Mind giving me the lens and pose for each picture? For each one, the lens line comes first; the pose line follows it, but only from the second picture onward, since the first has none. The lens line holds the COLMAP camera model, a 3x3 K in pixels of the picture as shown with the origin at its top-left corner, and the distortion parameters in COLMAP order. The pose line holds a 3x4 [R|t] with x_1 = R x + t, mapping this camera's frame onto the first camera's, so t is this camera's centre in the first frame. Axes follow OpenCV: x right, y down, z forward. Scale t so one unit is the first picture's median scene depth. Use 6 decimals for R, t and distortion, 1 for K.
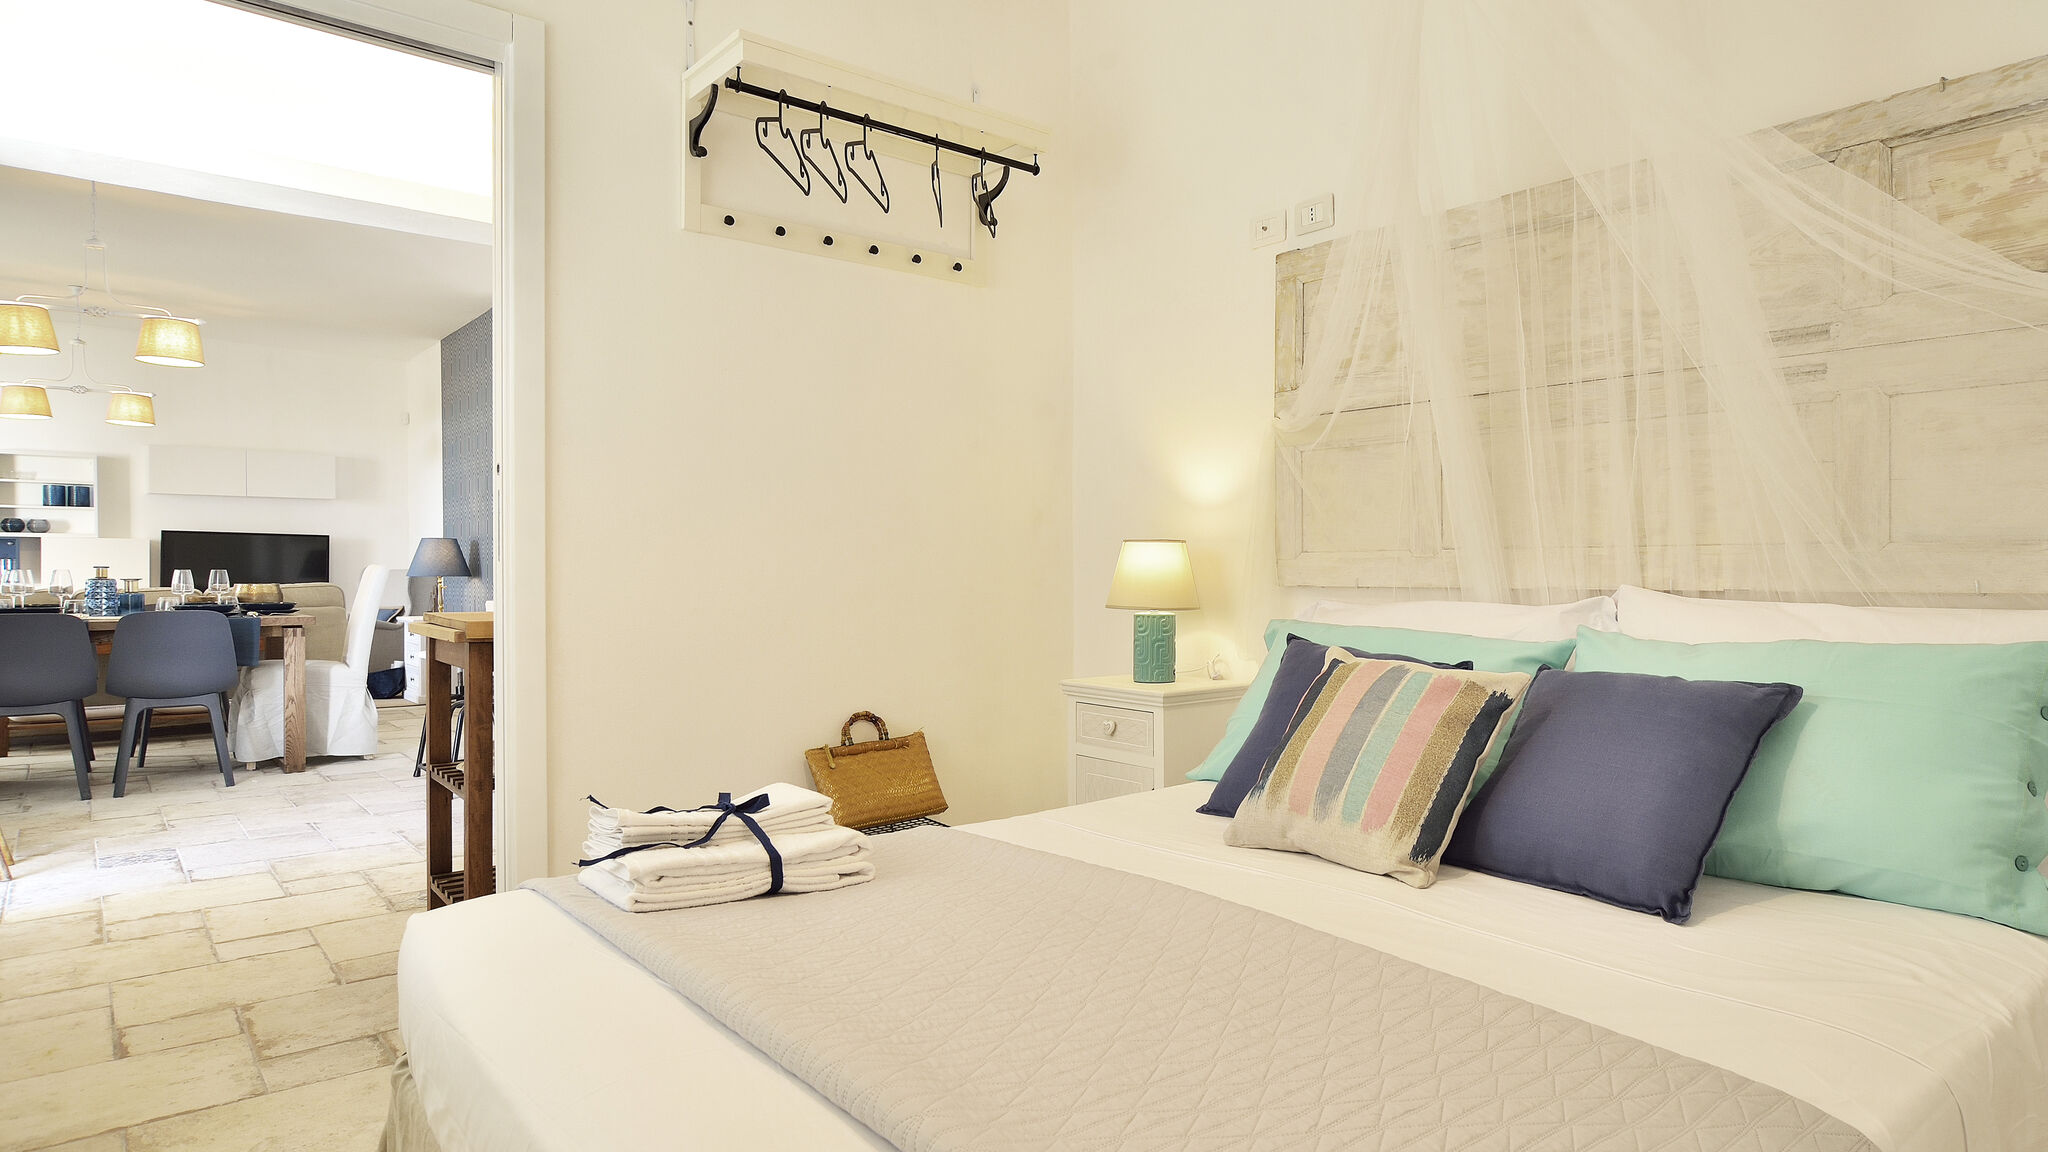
lens RADIAL K [[1176.7, 0, 1189.8], [0, 1176.7, 578.4], [0, 0, 1]] dist [-0.035211, 0.033527]
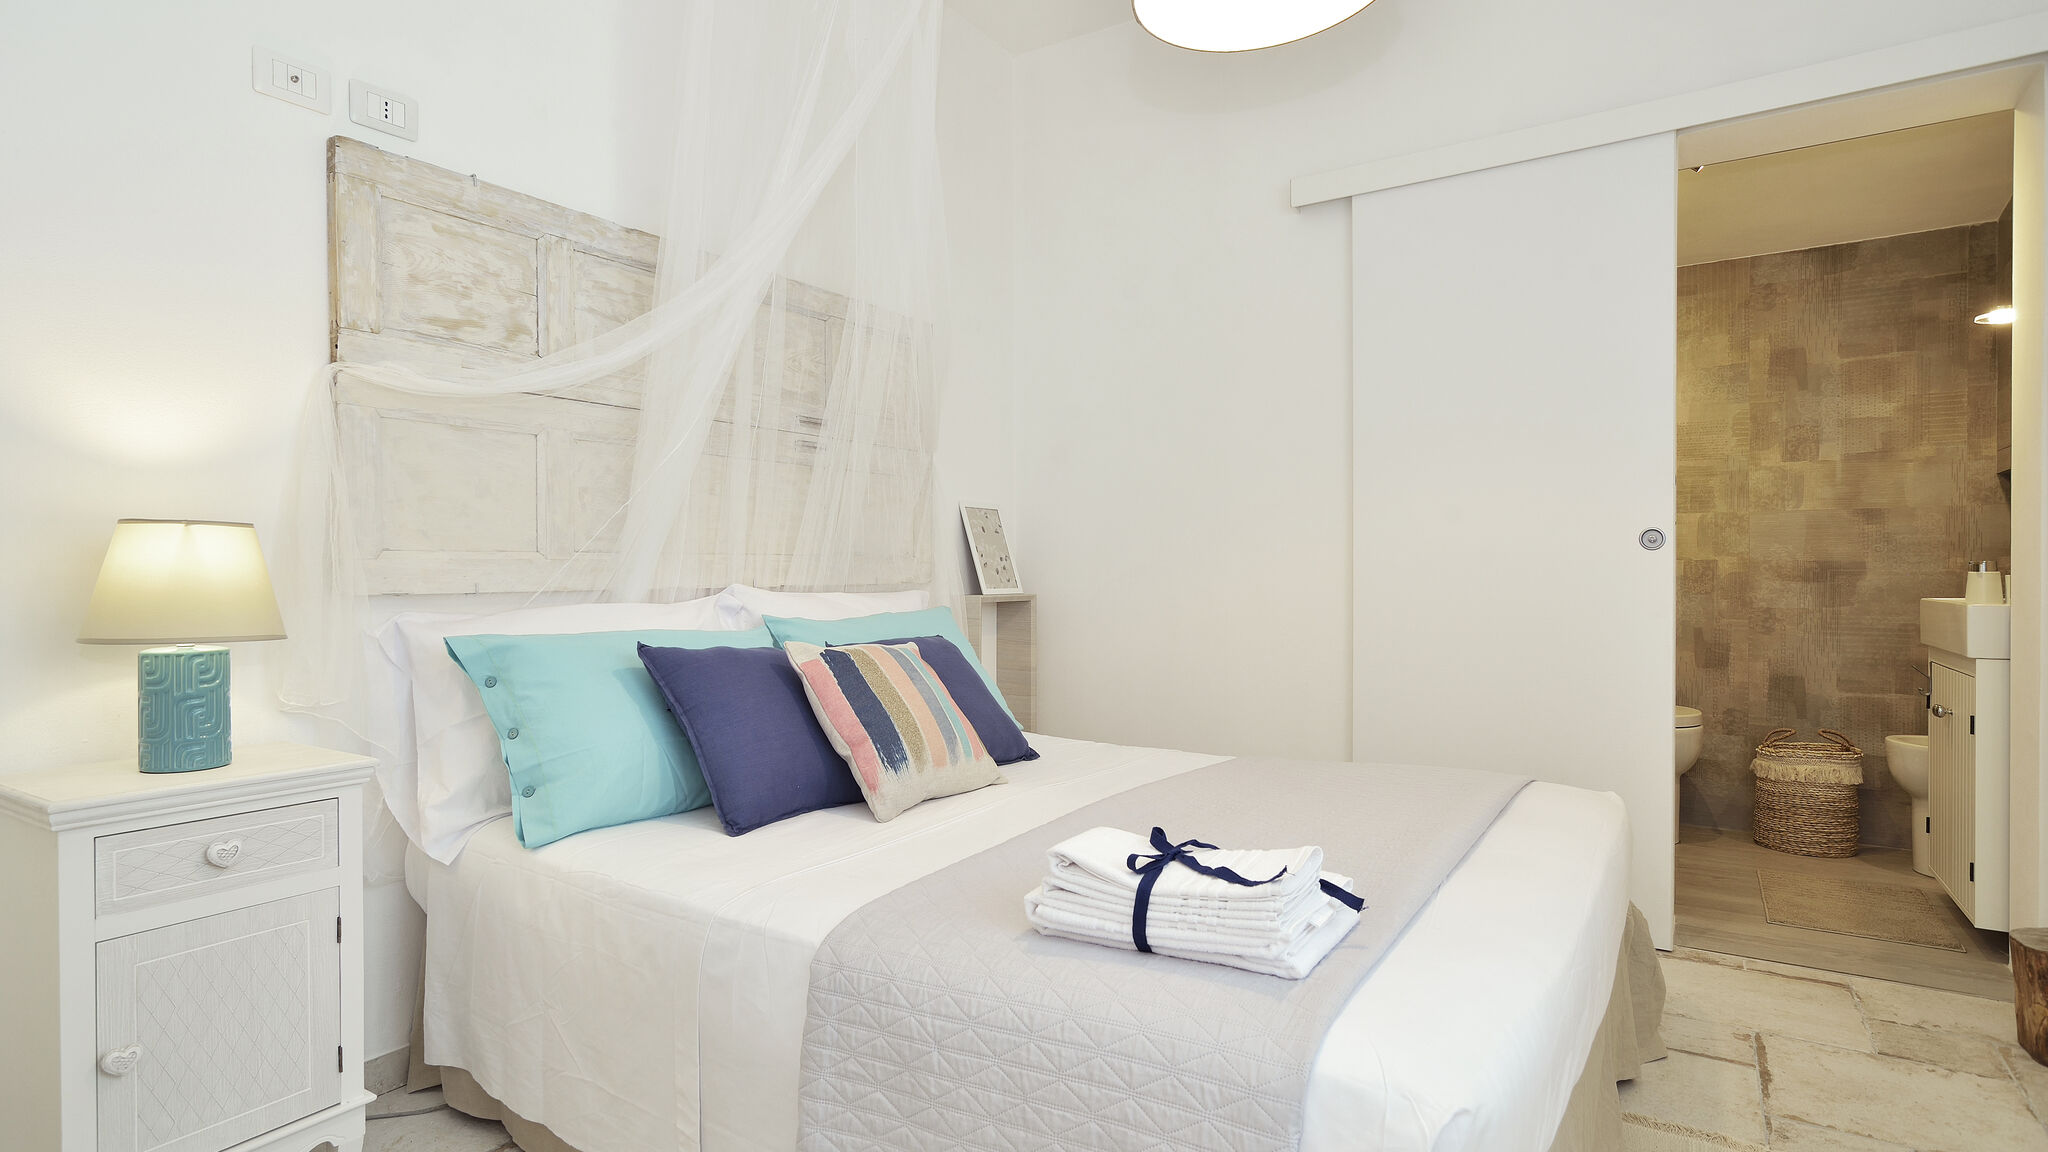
lens RADIAL K [[1050.3, 0, 991.3], [0, 1050.3, 578.0], [0, 0, 1]] dist [-0.004362, 0.000324]
pose [[-0.212084, -0.004804, 0.977240, -0.852636], [0.011915, 0.999901, 0.007501, -0.006467], [-0.977179, 0.013234, -0.212006, 0.998763]]
